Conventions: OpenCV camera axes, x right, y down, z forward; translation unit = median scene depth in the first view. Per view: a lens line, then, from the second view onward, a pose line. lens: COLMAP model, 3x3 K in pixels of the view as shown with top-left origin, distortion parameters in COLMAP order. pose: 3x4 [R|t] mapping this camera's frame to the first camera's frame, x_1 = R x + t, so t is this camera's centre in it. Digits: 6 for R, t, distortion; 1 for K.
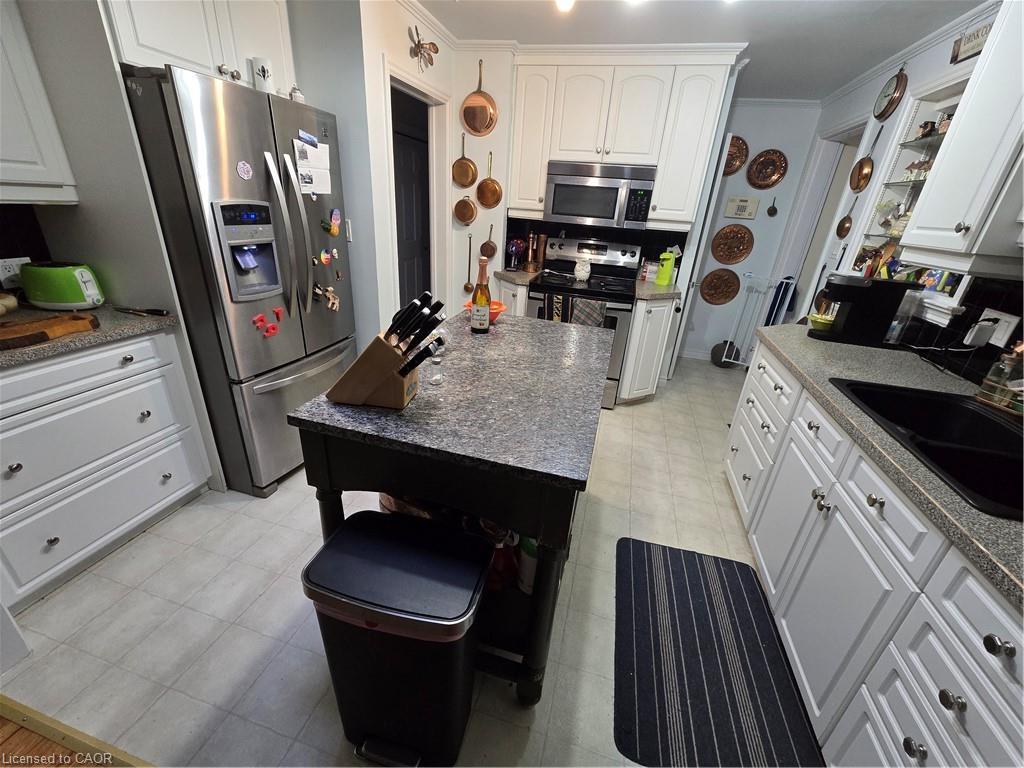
lens RADIAL K [[418.2, 0, 505.0], [0, 418.2, 391.1], [0, 0, 1]] dist [-0.000092, -0.000252]
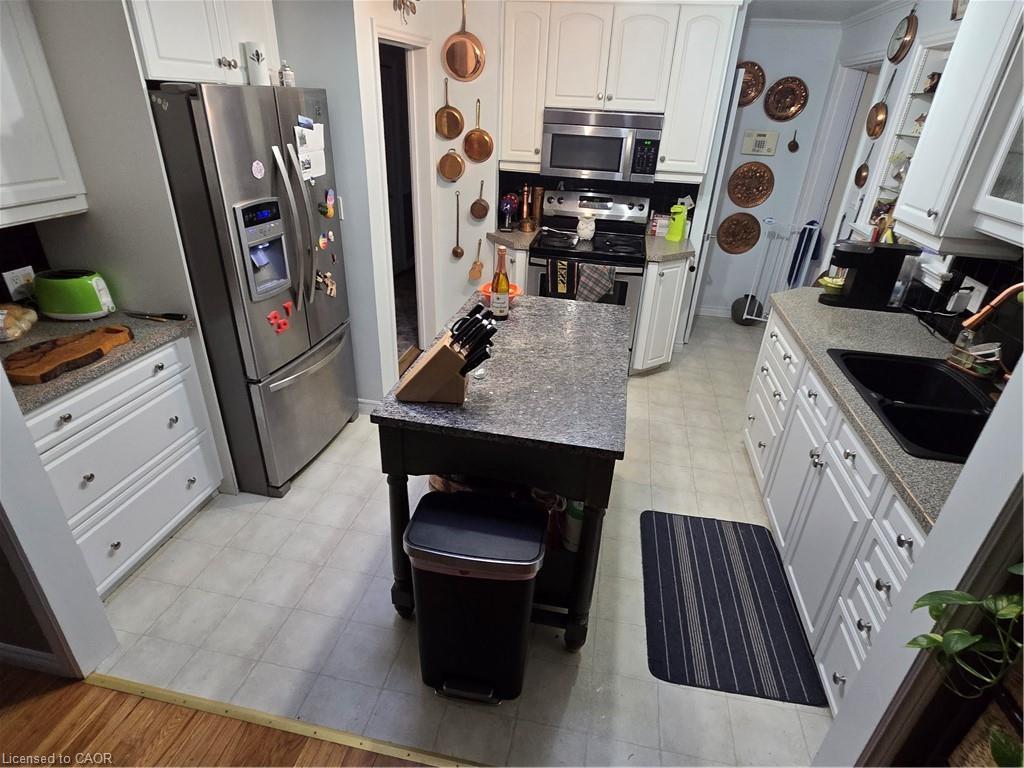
lens RADIAL K [[550.9, 0, 508.0], [0, 550.9, 390.0], [0, 0, 1]] dist [-0.002944, 0.002790]
pose [[0.996719, -0.058114, 0.056346, -0.115678], [0.054513, 0.996495, 0.063454, -0.048989], [-0.059836, -0.060175, 0.996393, -0.313128]]
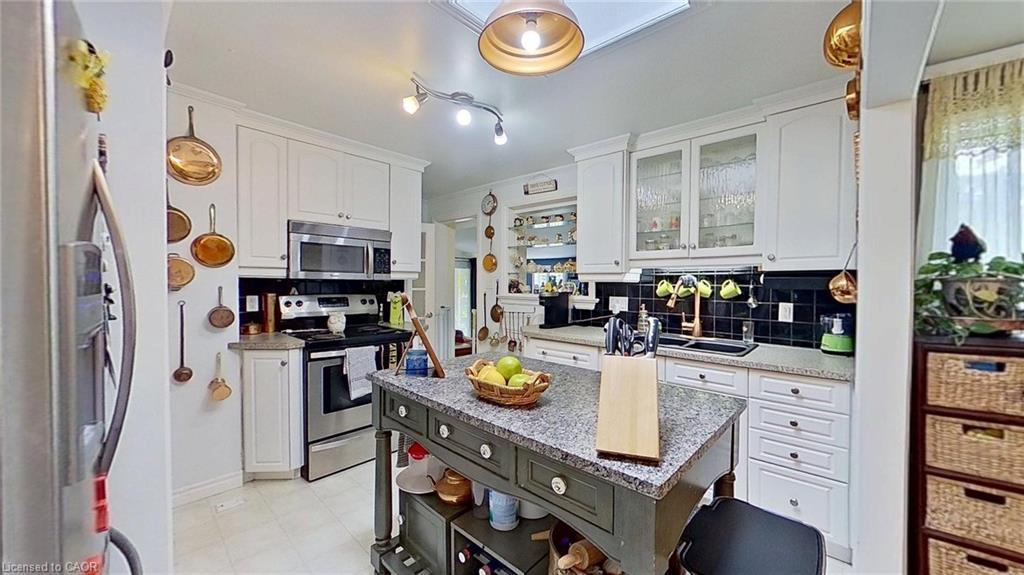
lens RADIAL K [[373.2, 0, 516.4], [0, 373.2, 290.5], [0, 0, 1]] dist [-0.007767, -0.000098]
pose [[0.455042, -0.079660, 0.886900, -0.668978], [0.388259, 0.914080, -0.117103, -0.159788], [-0.801369, 0.397634, 0.446873, 0.420320]]
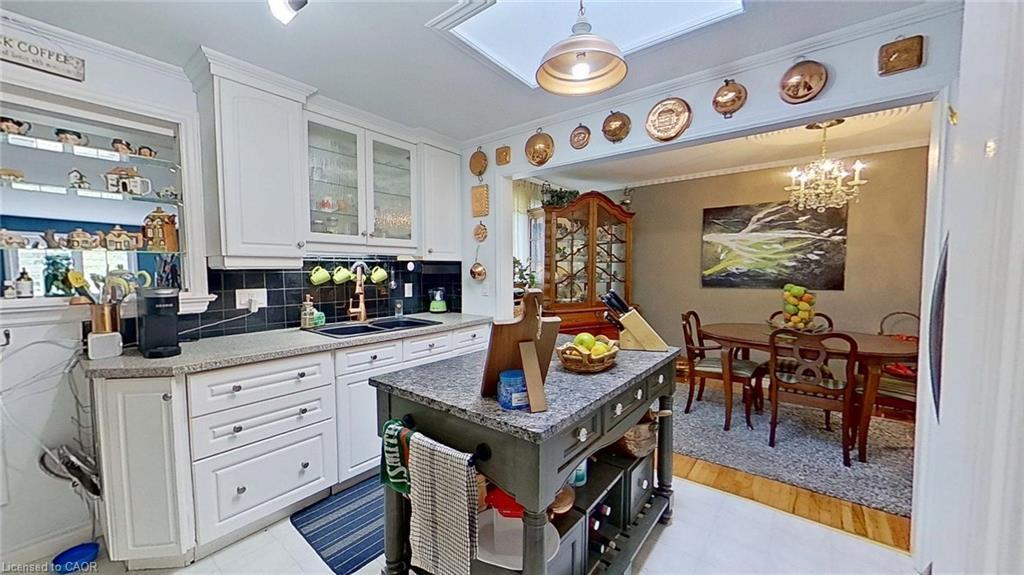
lens RADIAL K [[373.2, 0, 500.5], [0, 373.2, 288.2], [0, 0, 1]] dist [-0.007767, -0.000098]
pose [[-0.909169, -0.077278, 0.409195, -0.240020], [0.124928, 0.886756, 0.445036, -0.578652], [-0.397248, 0.455733, -0.796556, 1.417678]]
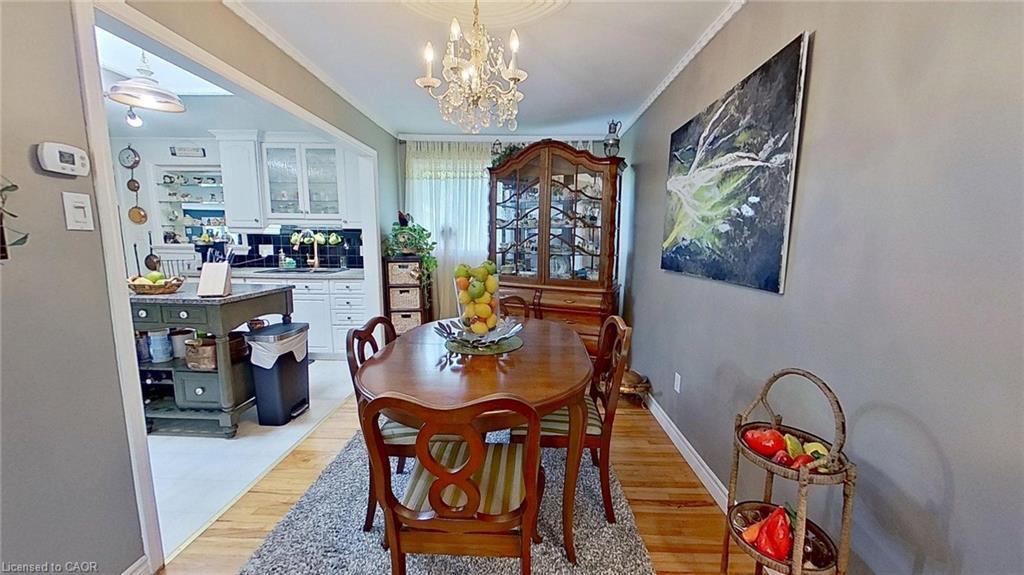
lens RADIAL K [[377.9, 0, 511.7], [0, 377.9, 296.7], [0, 0, 1]] dist [-0.010563, 0.000072]
pose [[-0.220542, -0.206890, 0.953183, -1.602759], [0.379926, 0.881840, 0.279310, 0.052364], [-0.898341, 0.423739, -0.115880, -0.137411]]
